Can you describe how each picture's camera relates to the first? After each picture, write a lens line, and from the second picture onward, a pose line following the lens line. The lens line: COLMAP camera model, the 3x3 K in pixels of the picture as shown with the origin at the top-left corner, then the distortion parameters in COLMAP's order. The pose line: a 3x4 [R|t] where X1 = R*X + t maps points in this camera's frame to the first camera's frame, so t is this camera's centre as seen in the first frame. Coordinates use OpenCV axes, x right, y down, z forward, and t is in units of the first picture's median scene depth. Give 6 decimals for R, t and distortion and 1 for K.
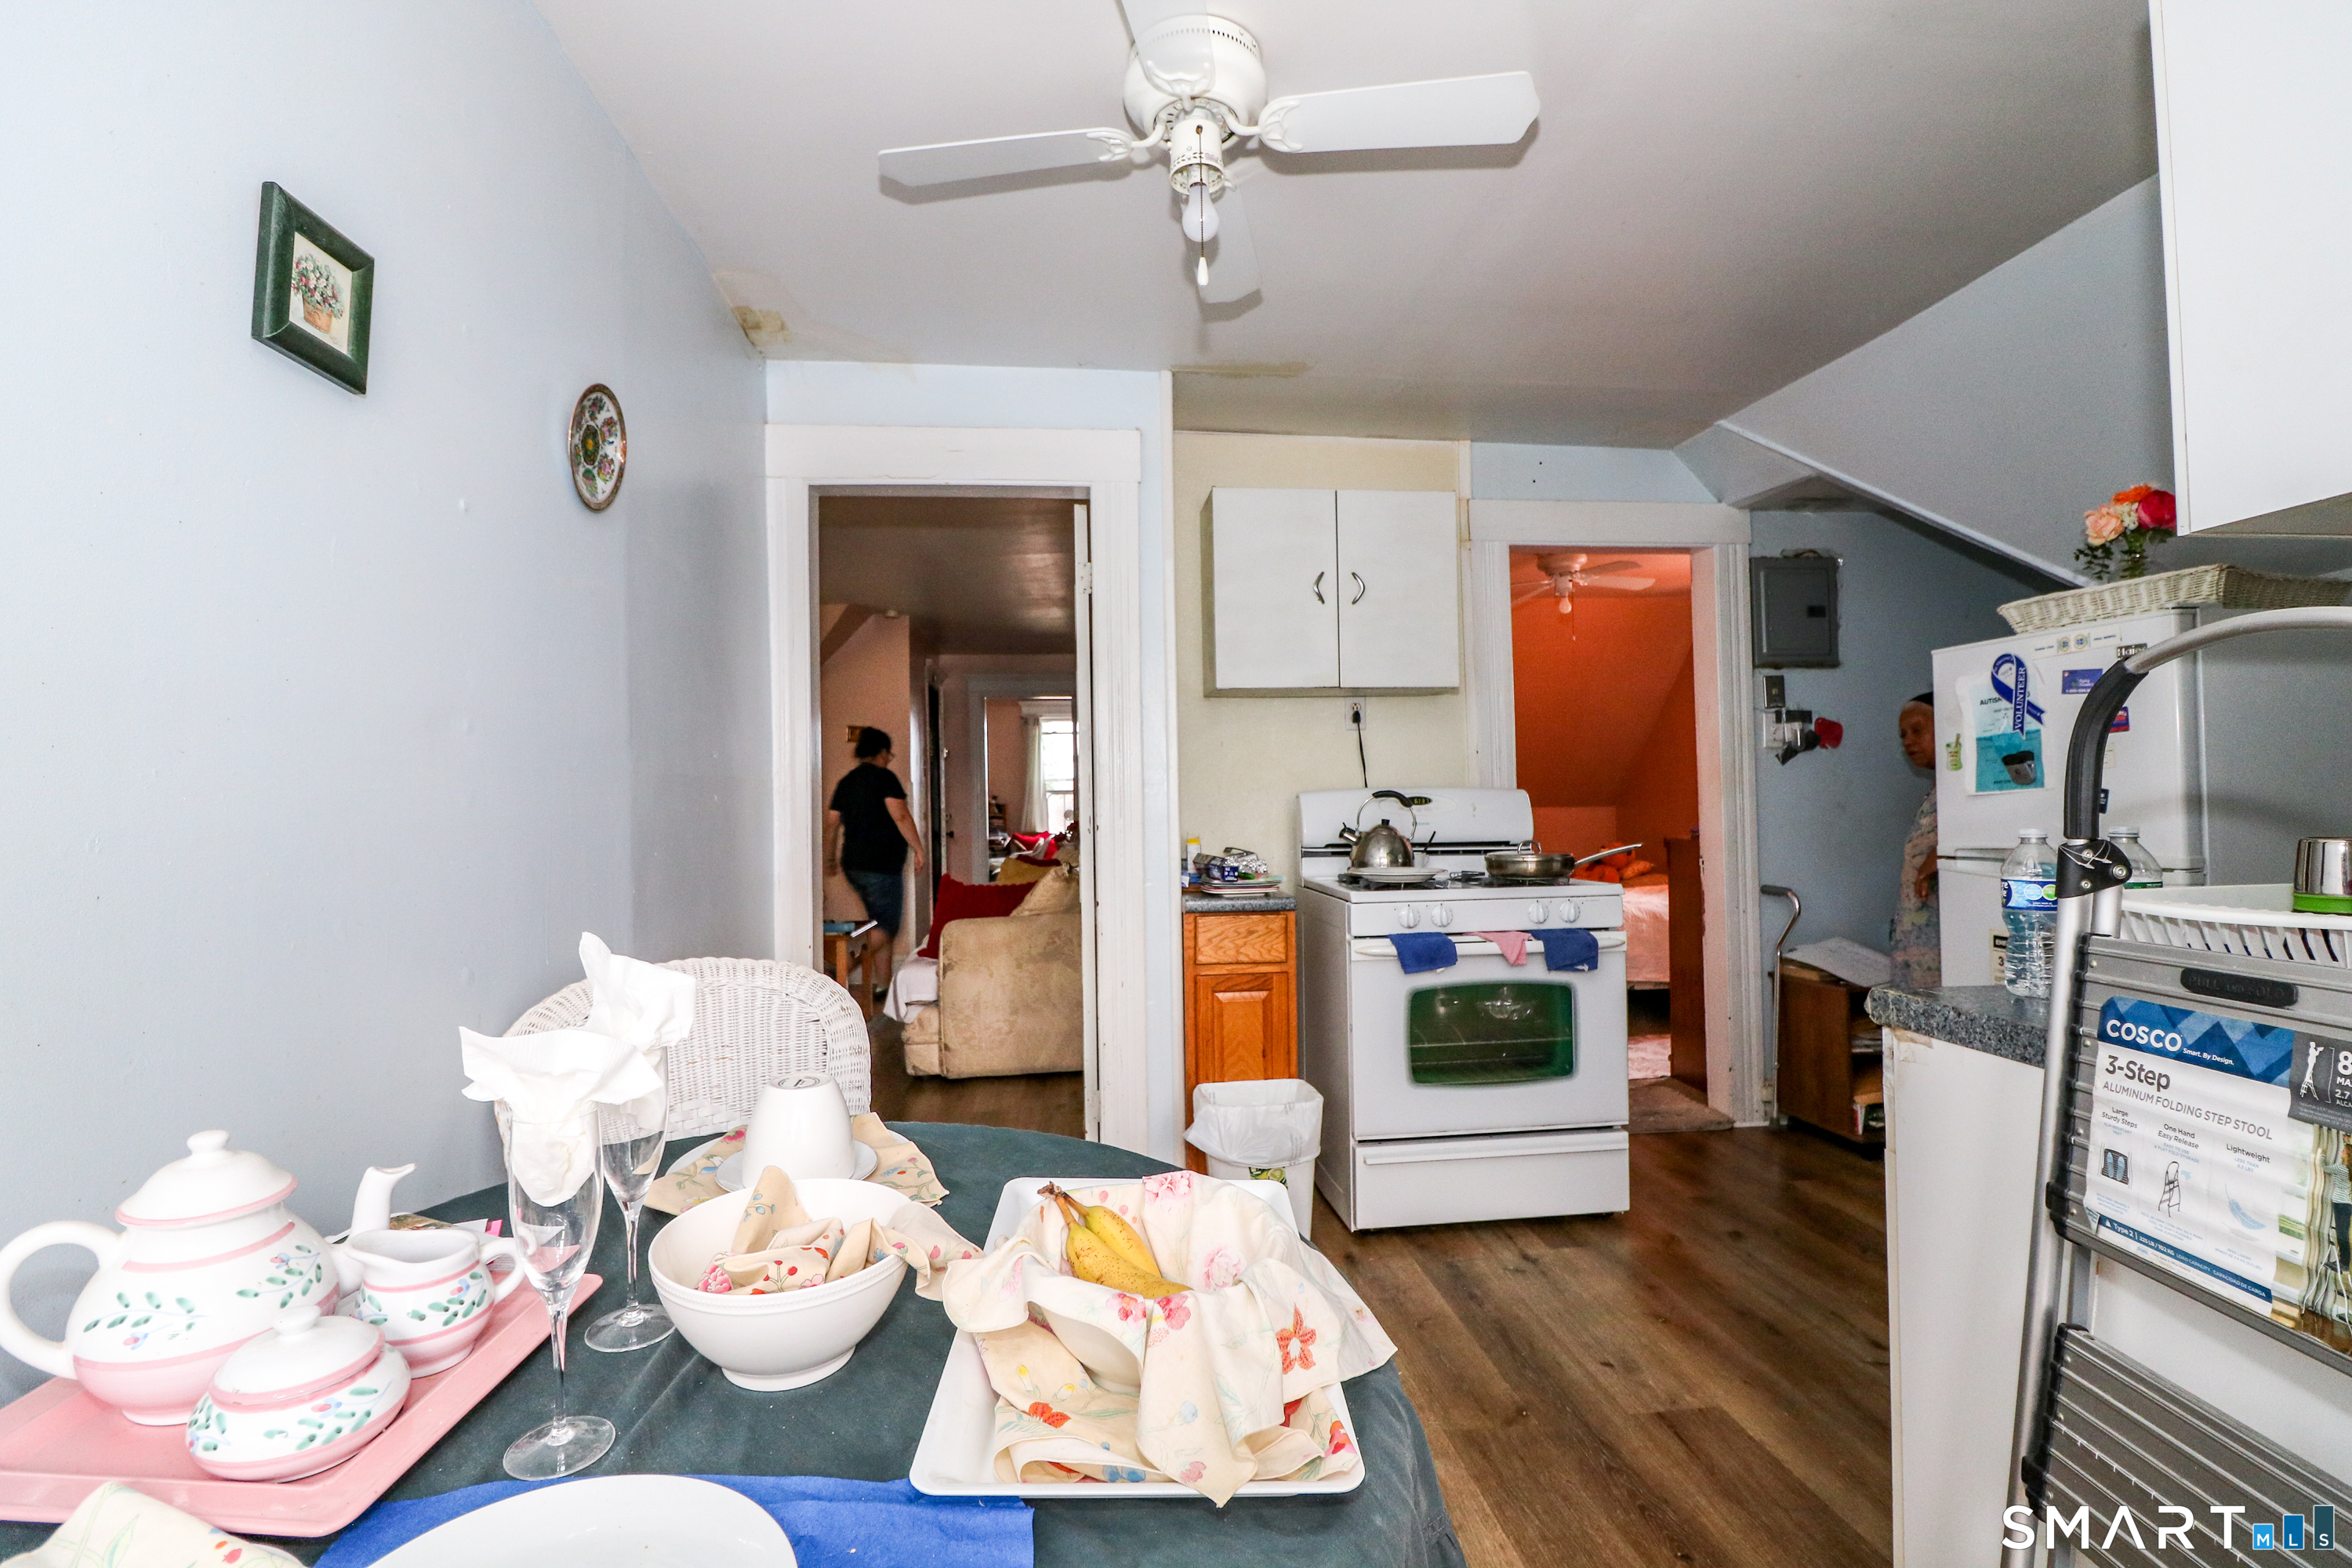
lens RADIAL K [[1083.4, 0, 1182.0], [0, 1083.4, 780.2], [0, 0, 1]] dist [-0.000335, -0.000045]
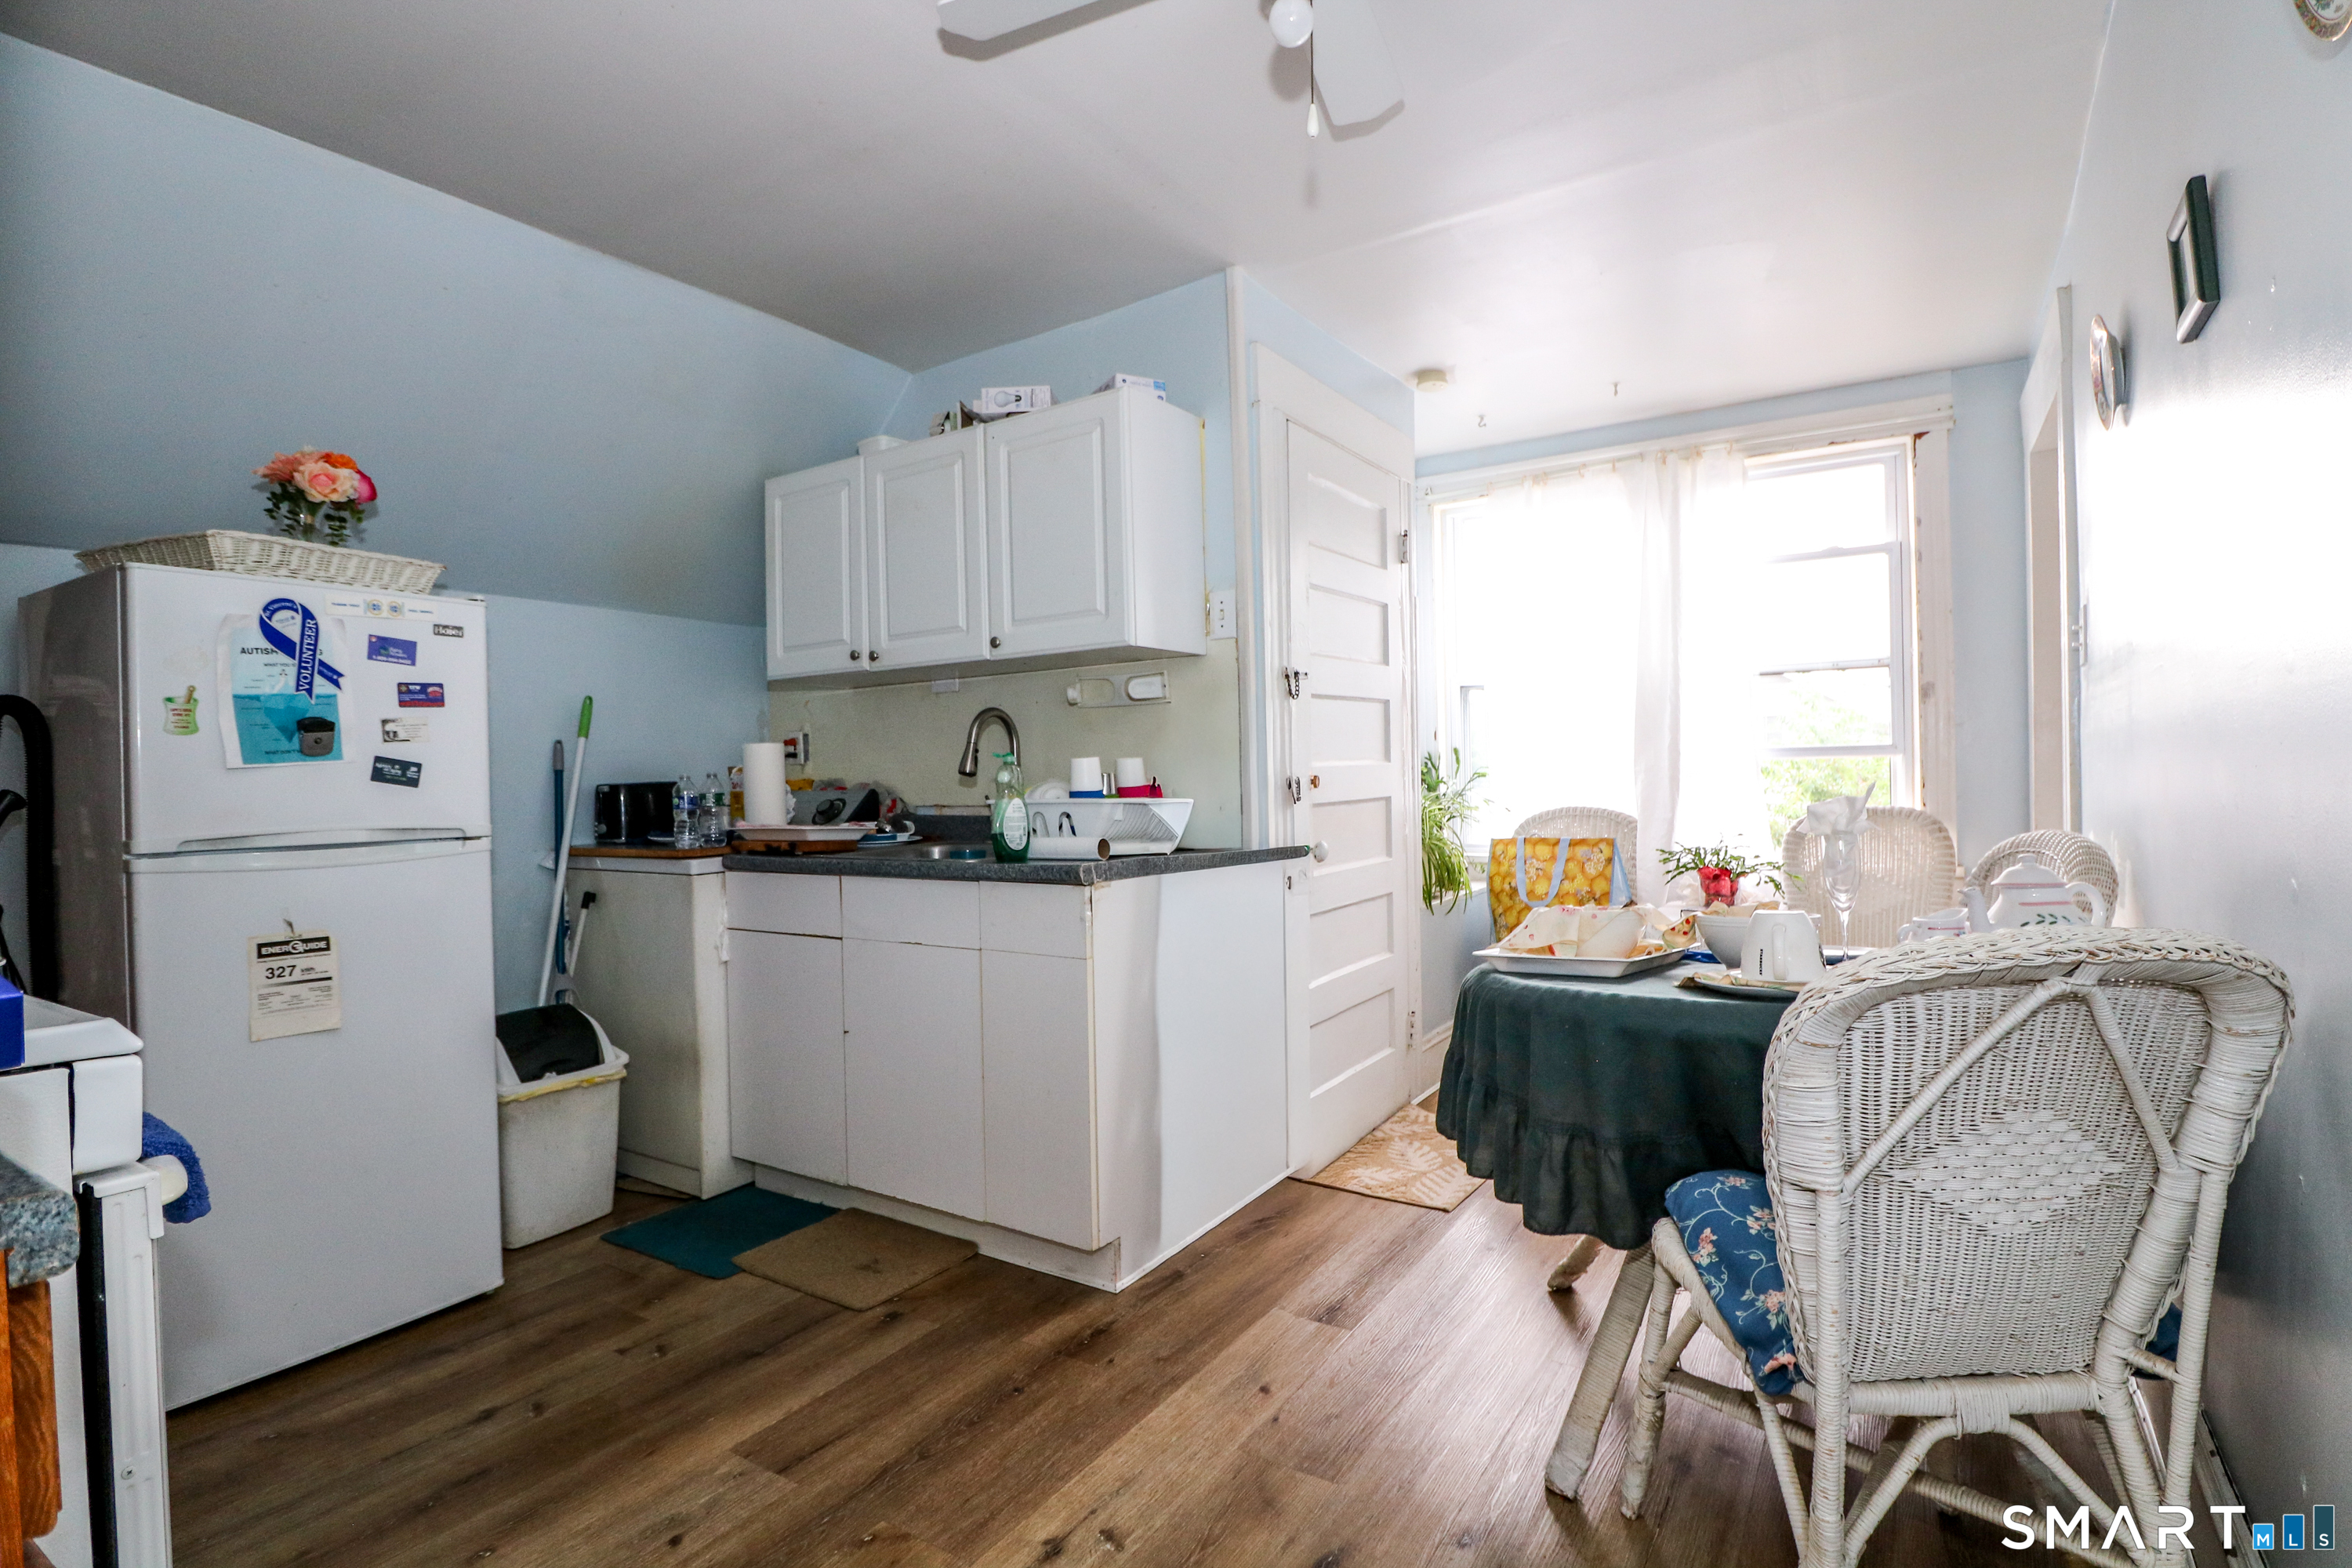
lens RADIAL K [[1083.4, 0, 1188.3], [0, 1083.4, 792.5], [0, 0, 1]] dist [-0.000335, -0.000045]
pose [[-0.774855, 0.019344, 0.631844, -0.299043], [0.017391, 0.999806, -0.009281, 0.052242], [-0.631900, 0.003797, -0.775040, 1.215731]]
